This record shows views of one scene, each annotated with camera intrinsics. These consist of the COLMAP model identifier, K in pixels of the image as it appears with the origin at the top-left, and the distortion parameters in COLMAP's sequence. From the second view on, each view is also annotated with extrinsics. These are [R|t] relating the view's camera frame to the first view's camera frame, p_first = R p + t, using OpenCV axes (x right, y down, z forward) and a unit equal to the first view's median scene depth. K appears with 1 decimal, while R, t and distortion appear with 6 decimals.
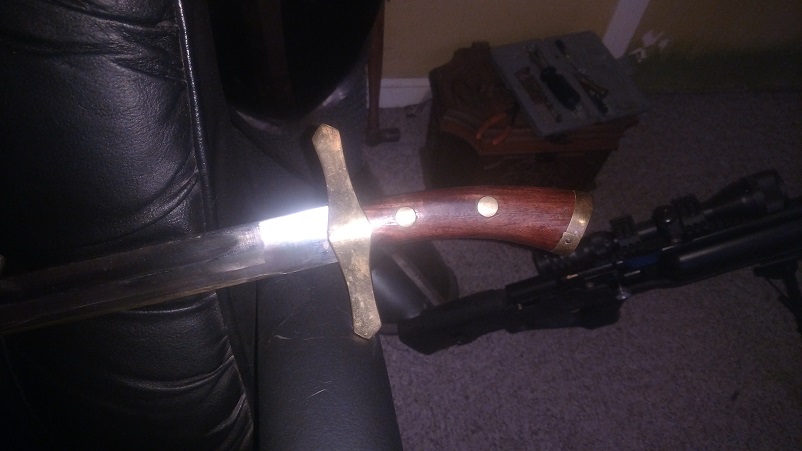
lens RADIAL K [[645.9, 0, 401.0], [0, 645.9, 225.5], [0, 0, 1]] dist [0.011426, -0.062176]
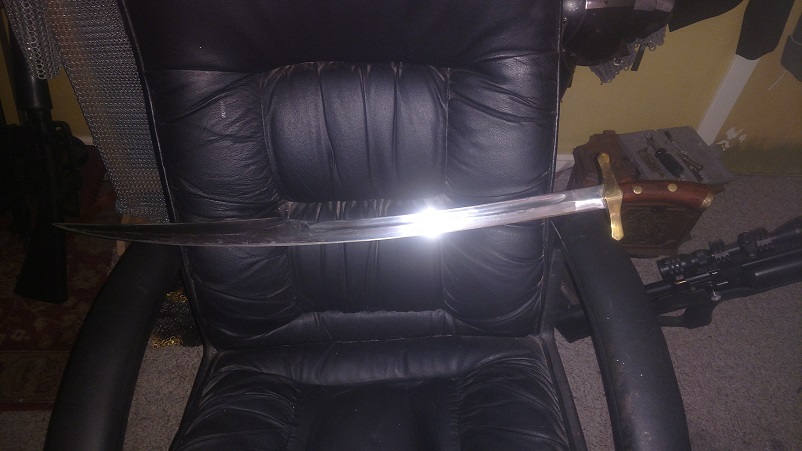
lens RADIAL K [[639.8, 0, 401.0], [0, 639.8, 225.5], [0, 0, 1]] dist [-0.005680, -0.006790]
pose [[0.992998, 0.053994, -0.105072, -0.194174], [-0.067572, 0.989171, -0.130289, 0.155162], [0.096900, 0.136477, 0.985893, -0.457203]]
